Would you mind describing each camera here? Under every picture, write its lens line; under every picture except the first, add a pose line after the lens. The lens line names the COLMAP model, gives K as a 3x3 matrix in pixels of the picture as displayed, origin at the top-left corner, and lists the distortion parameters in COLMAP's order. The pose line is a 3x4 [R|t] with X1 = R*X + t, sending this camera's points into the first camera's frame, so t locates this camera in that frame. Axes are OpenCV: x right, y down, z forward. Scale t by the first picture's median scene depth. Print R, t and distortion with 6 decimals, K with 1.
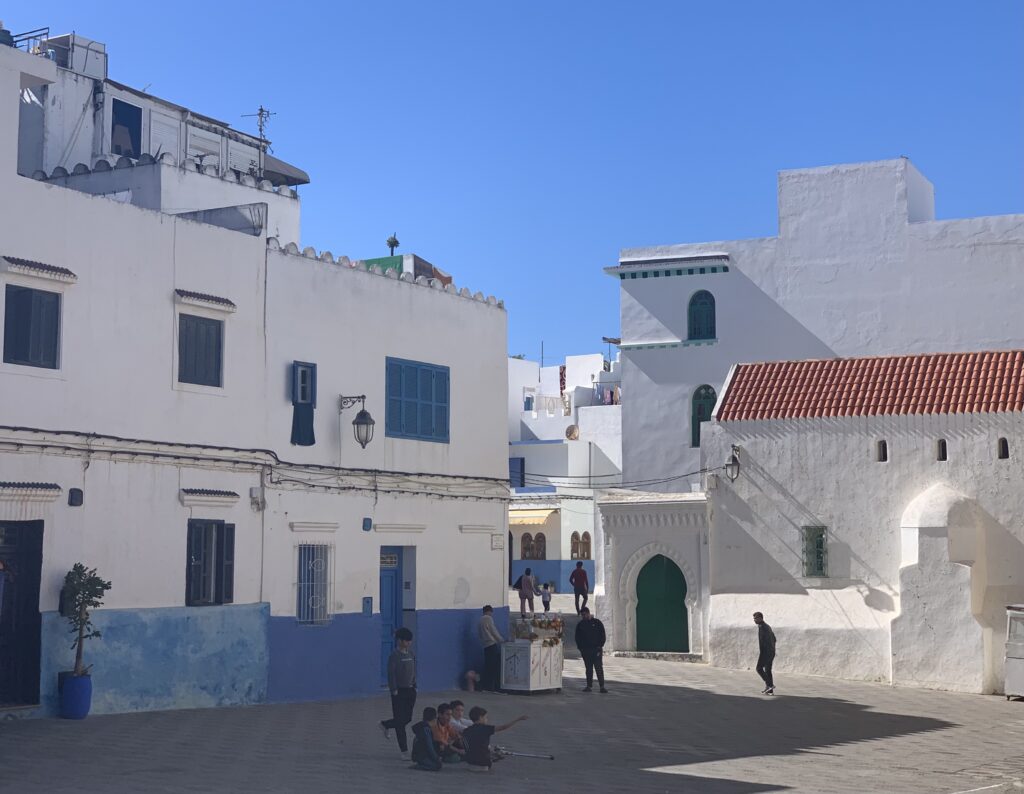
lens RADIAL K [[1659.6, 0, 512.0], [0, 1659.6, 397.0], [0, 0, 1]] dist [0.034621, 0.064424]
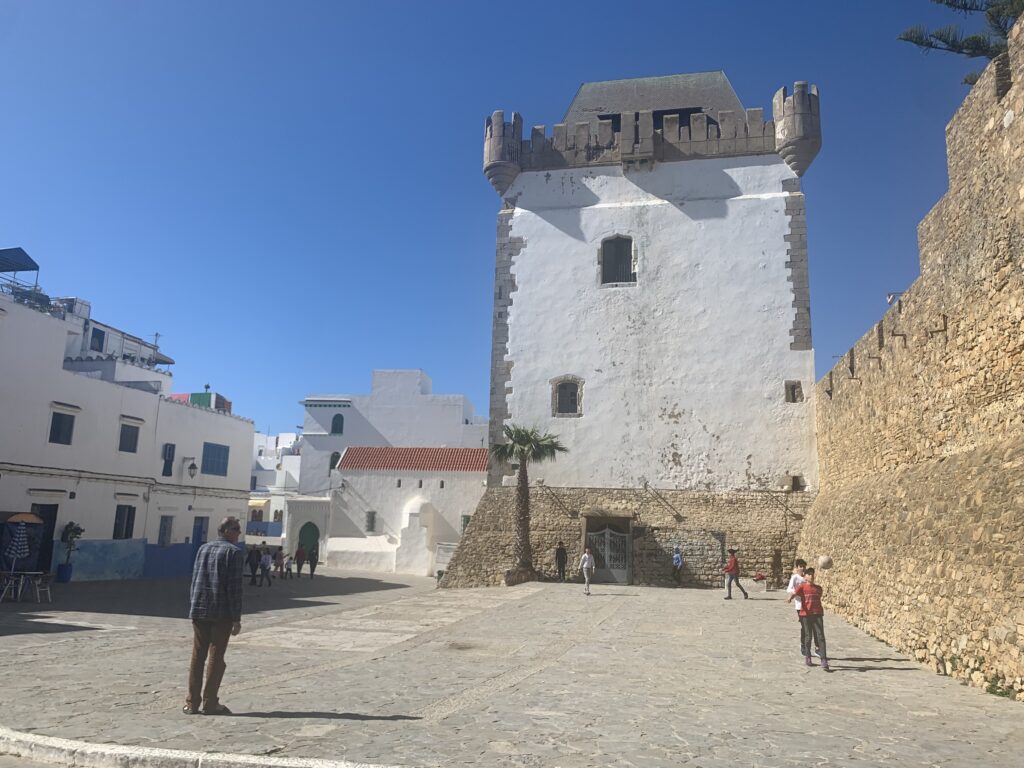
lens RADIAL K [[693.4, 0, 511.3], [0, 693.4, 377.8], [0, 0, 1]] dist [-0.002639, -0.006679]
pose [[0.936017, 0.090856, 0.340025, -0.003484], [-0.053109, 0.991505, -0.118735, -0.016378], [-0.347924, 0.093080, 0.932891, -0.142068]]
